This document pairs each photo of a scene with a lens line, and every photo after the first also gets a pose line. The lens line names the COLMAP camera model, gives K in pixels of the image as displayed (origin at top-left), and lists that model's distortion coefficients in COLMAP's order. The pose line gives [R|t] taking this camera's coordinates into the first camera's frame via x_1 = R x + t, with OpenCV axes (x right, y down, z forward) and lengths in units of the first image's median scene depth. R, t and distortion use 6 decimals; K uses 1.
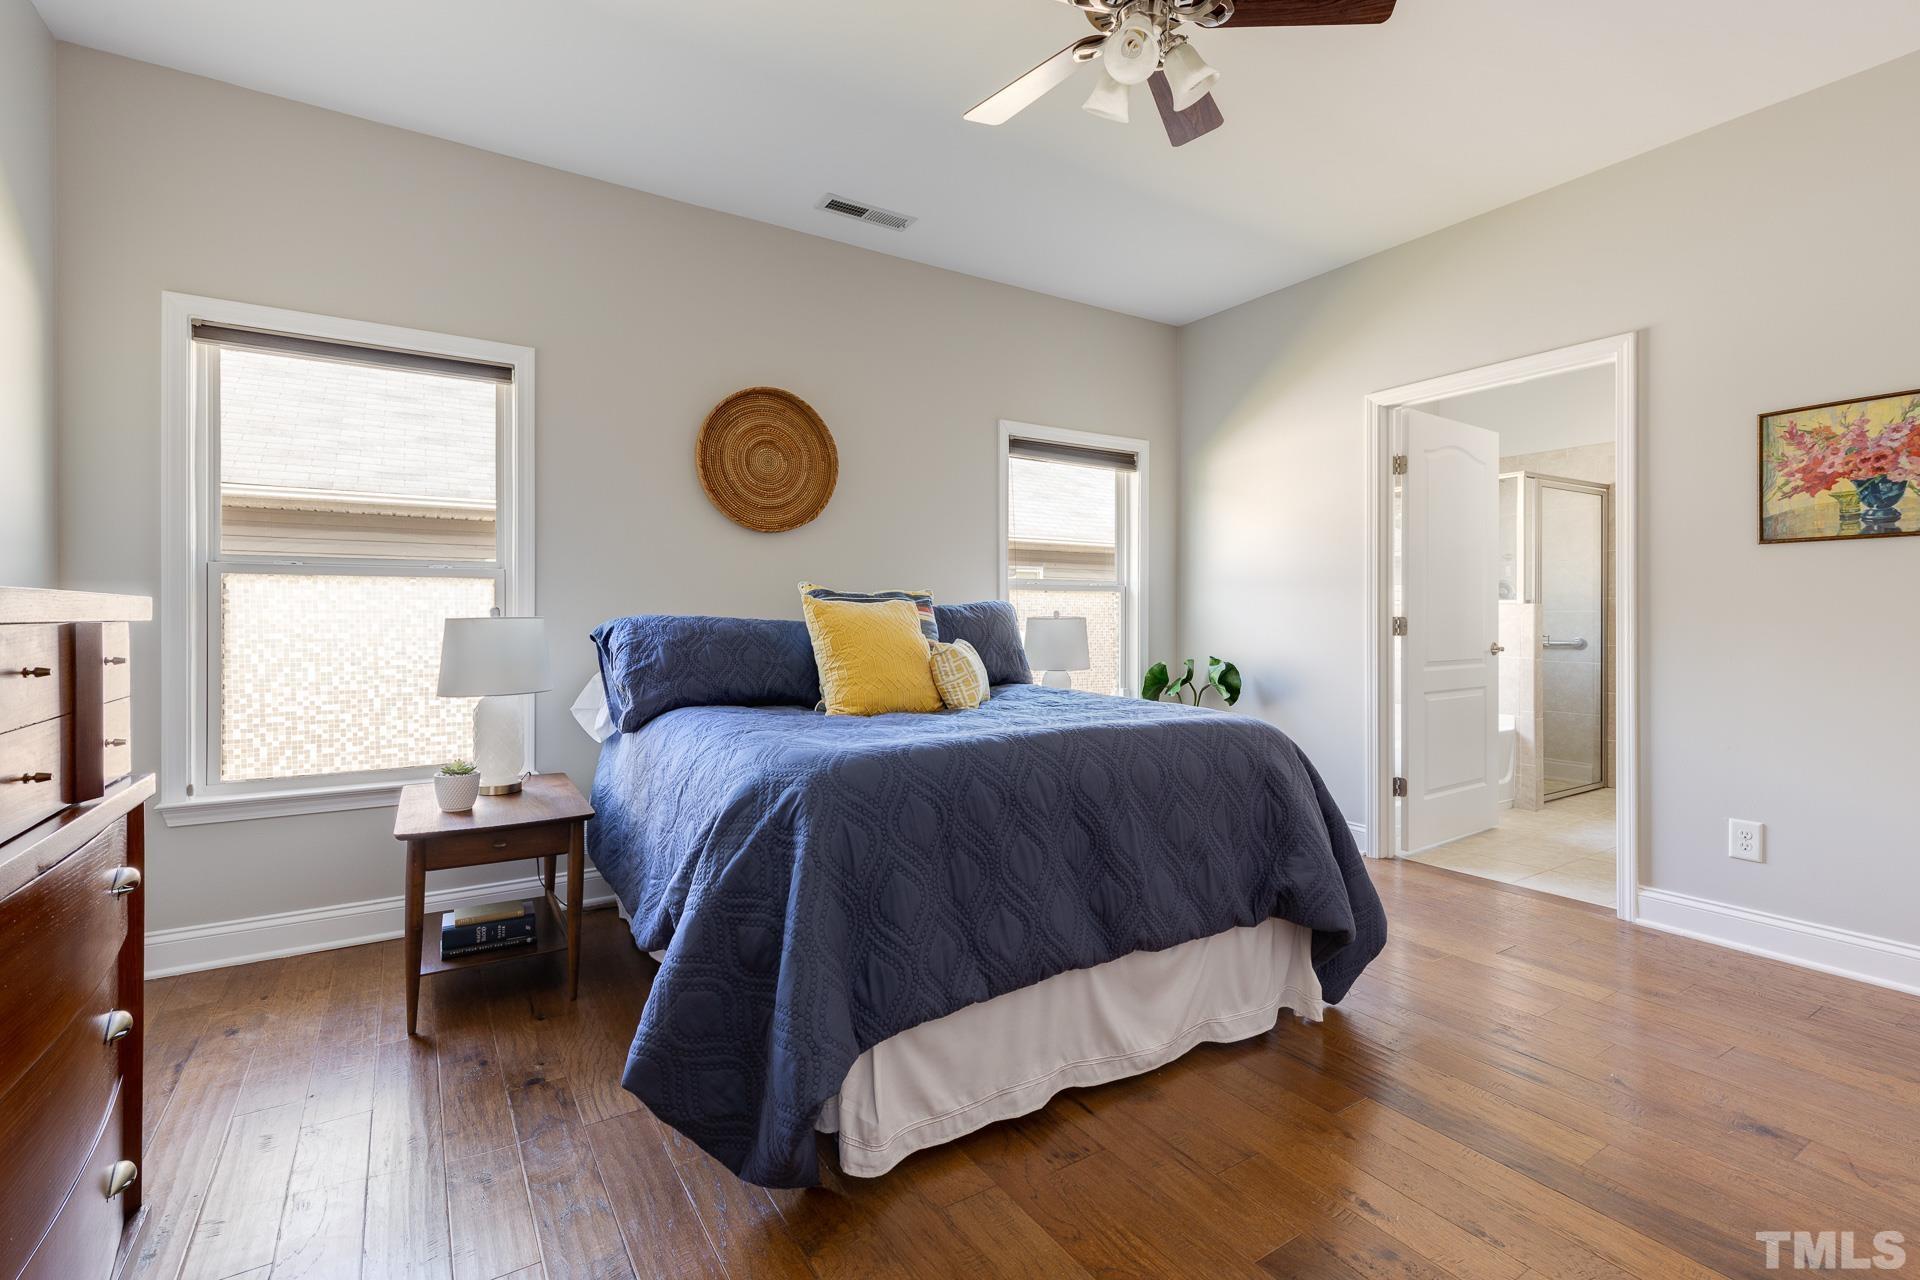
lens RADIAL K [[882.3, 0, 987.6], [0, 882.3, 611.4], [0, 0, 1]] dist [0.001357, -0.000227]
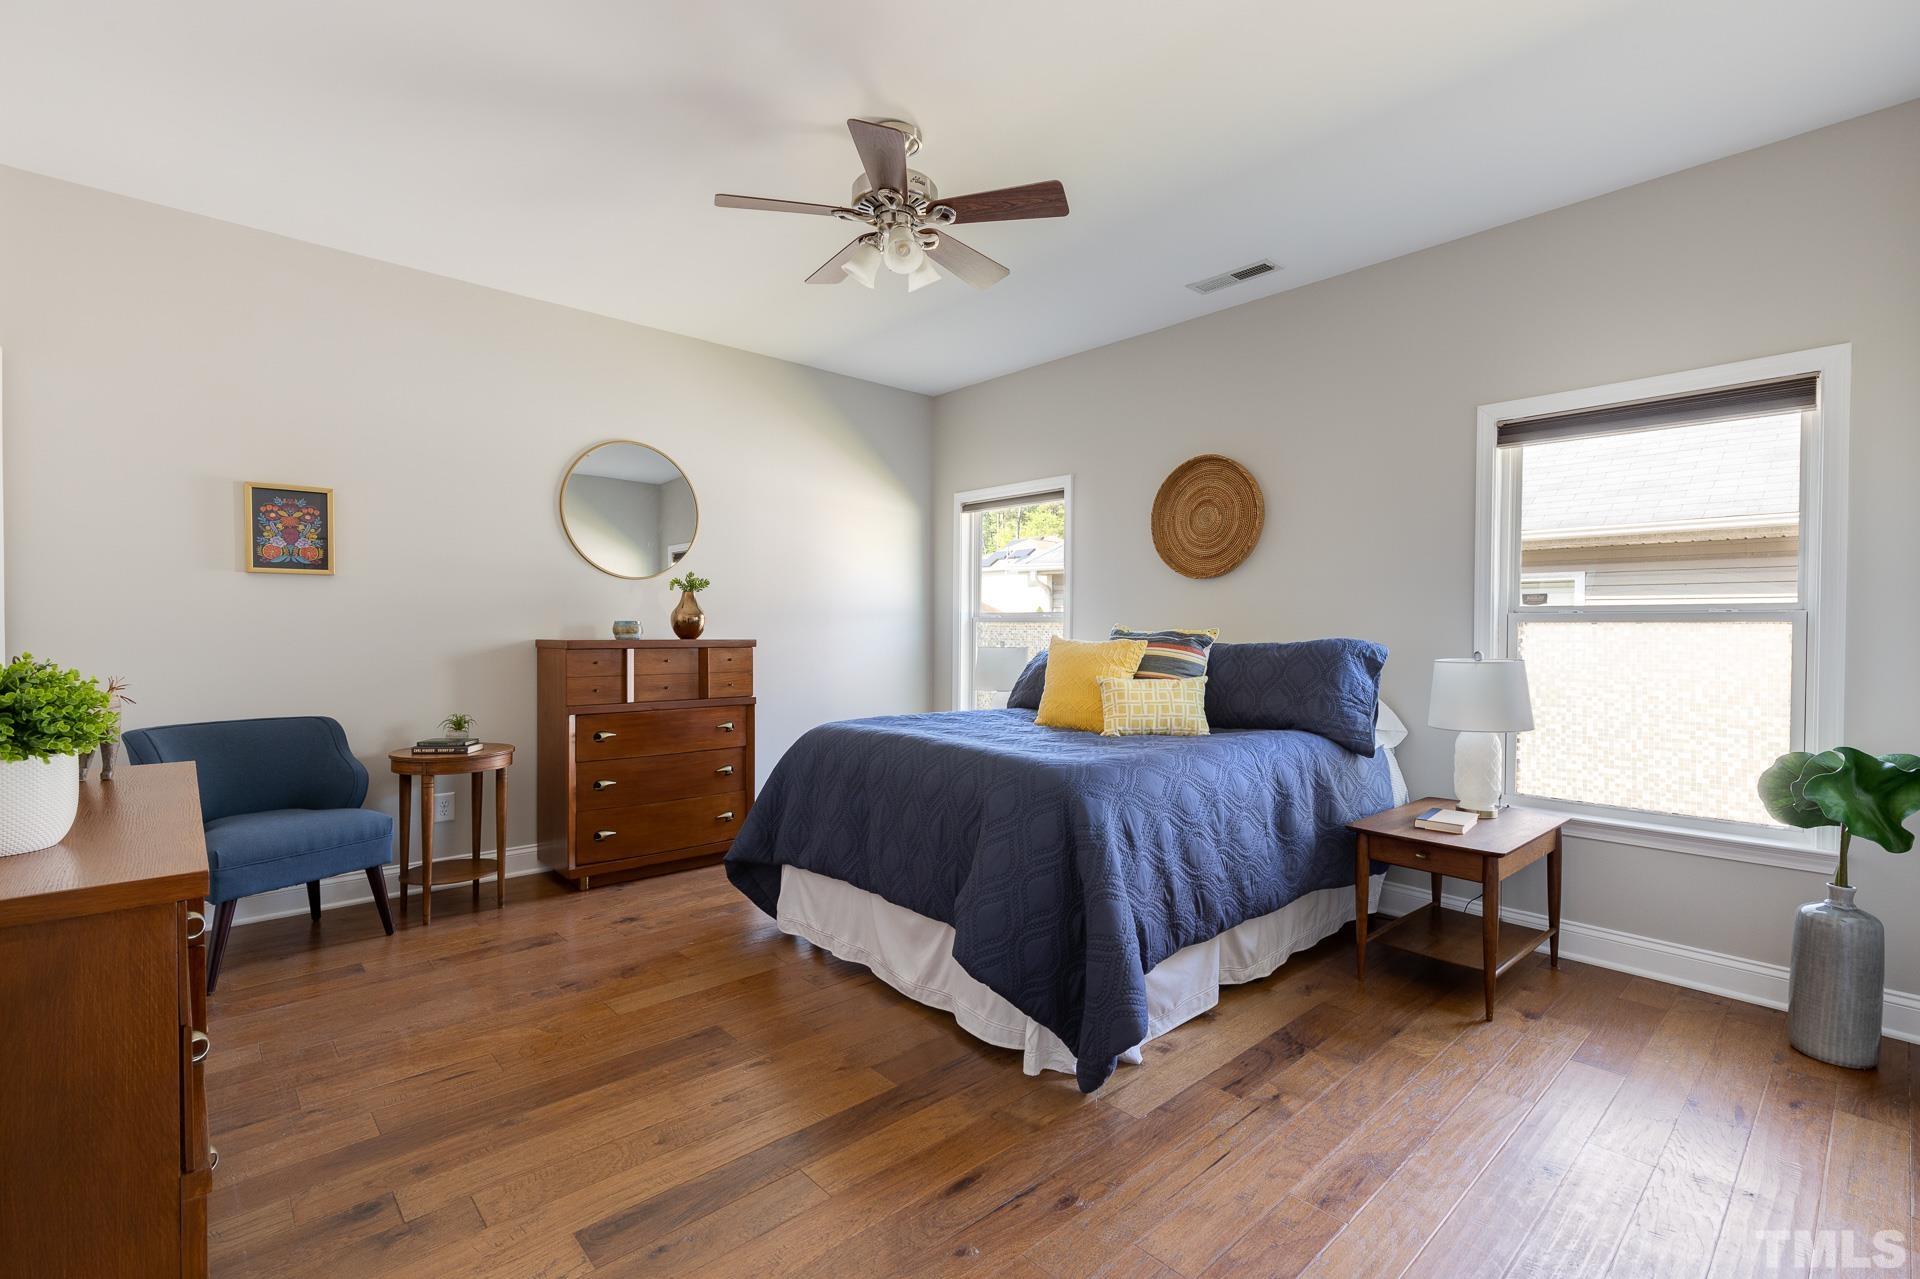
lens RADIAL K [[882.3, 0, 964.8], [0, 882.3, 628.2], [0, 0, 1]] dist [0.001357, -0.000227]
pose [[0.157357, -0.003657, -0.987535, 0.848919], [-0.011023, 0.999924, -0.005460, -0.012846], [0.987480, 0.011745, 0.157305, 0.493083]]
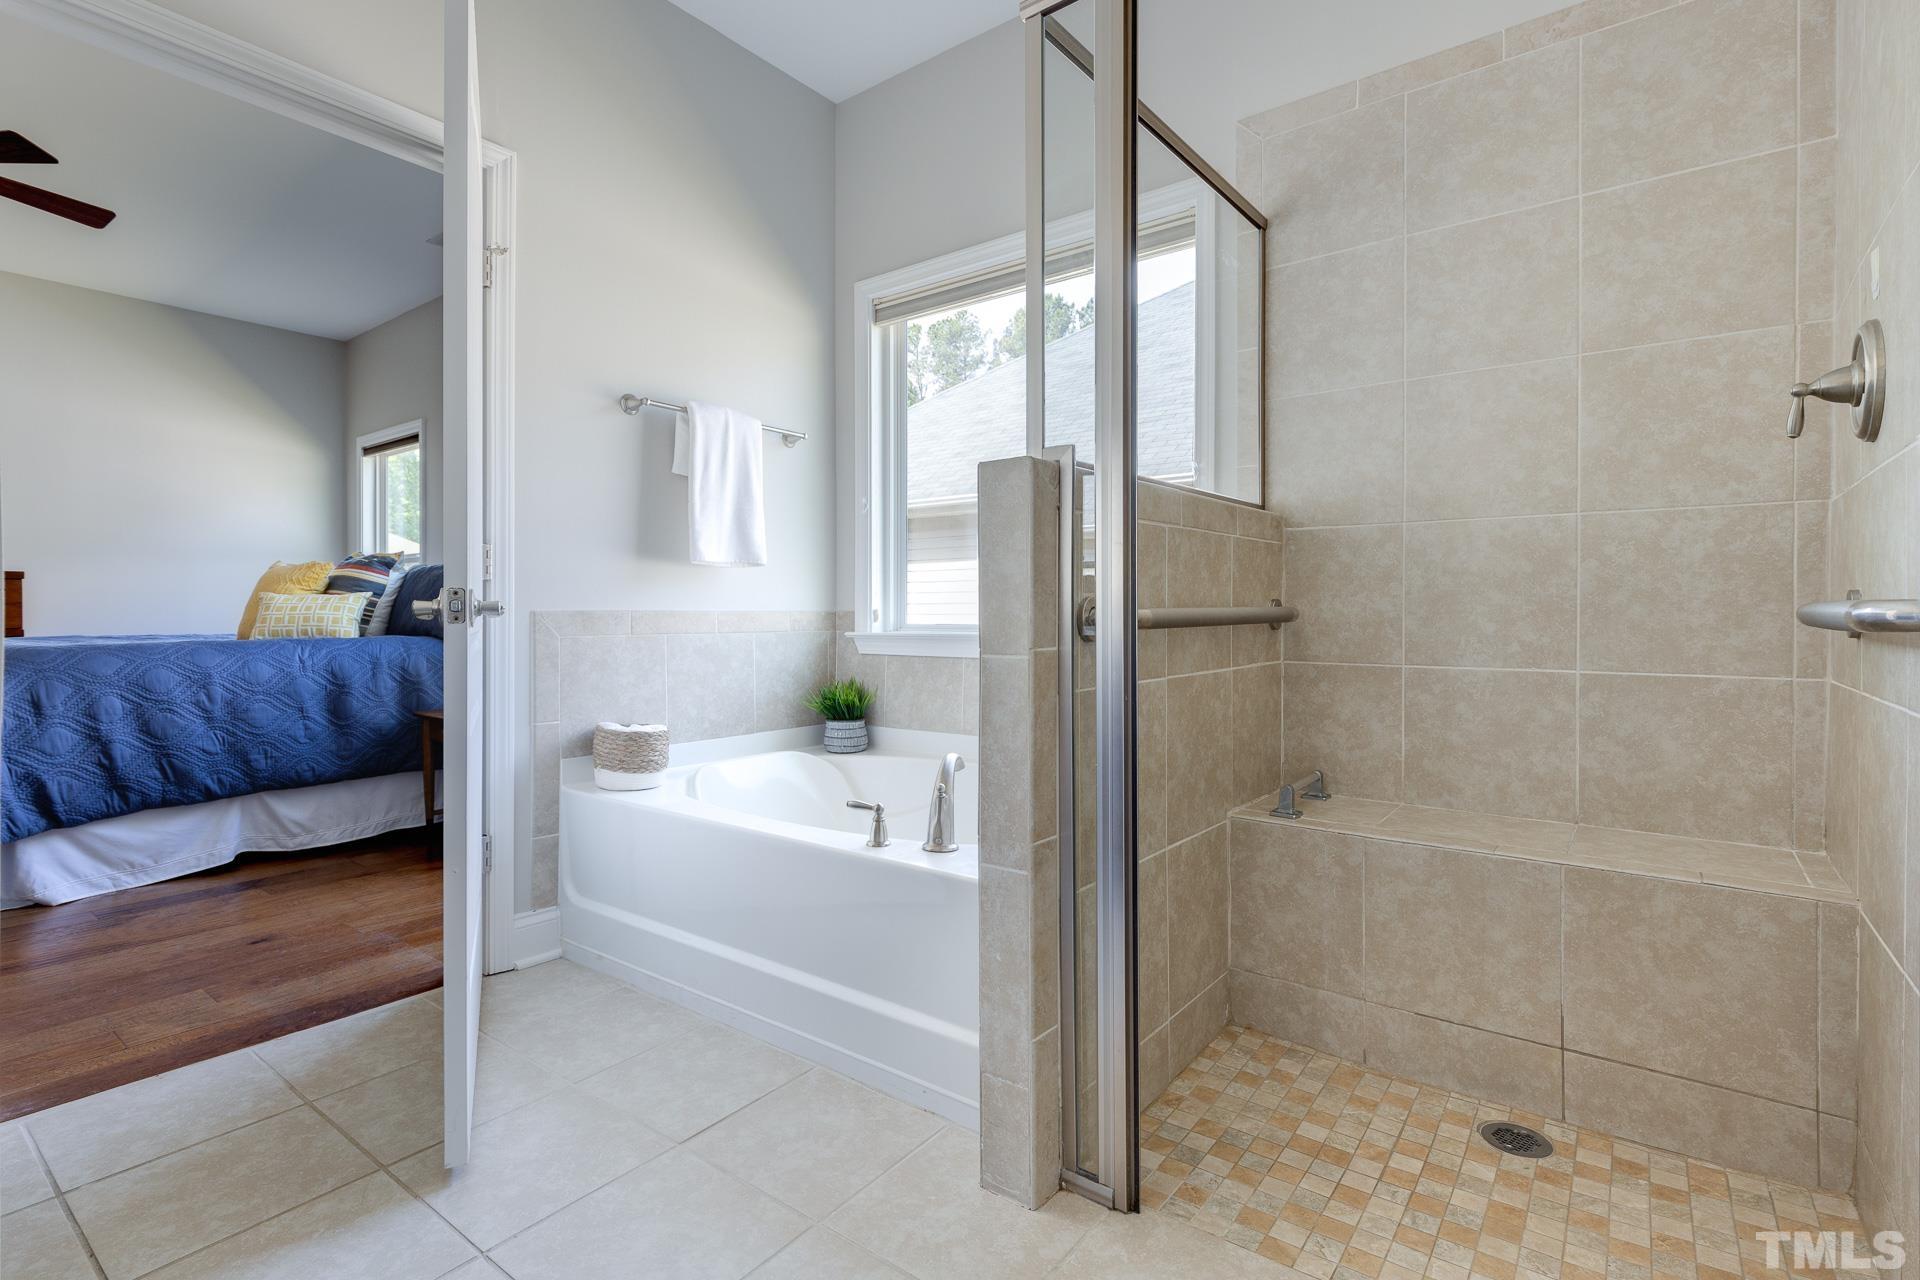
lens RADIAL K [[928.5, 0, 966.7], [0, 928.5, 621.5], [0, 0, 1]] dist [0.005088, 0.000569]
pose [[0.337835, 0.002839, -0.941201, 1.246304], [-0.007474, 0.999972, 0.000334, 0.062116], [0.941176, 0.006922, 0.337846, 1.218534]]
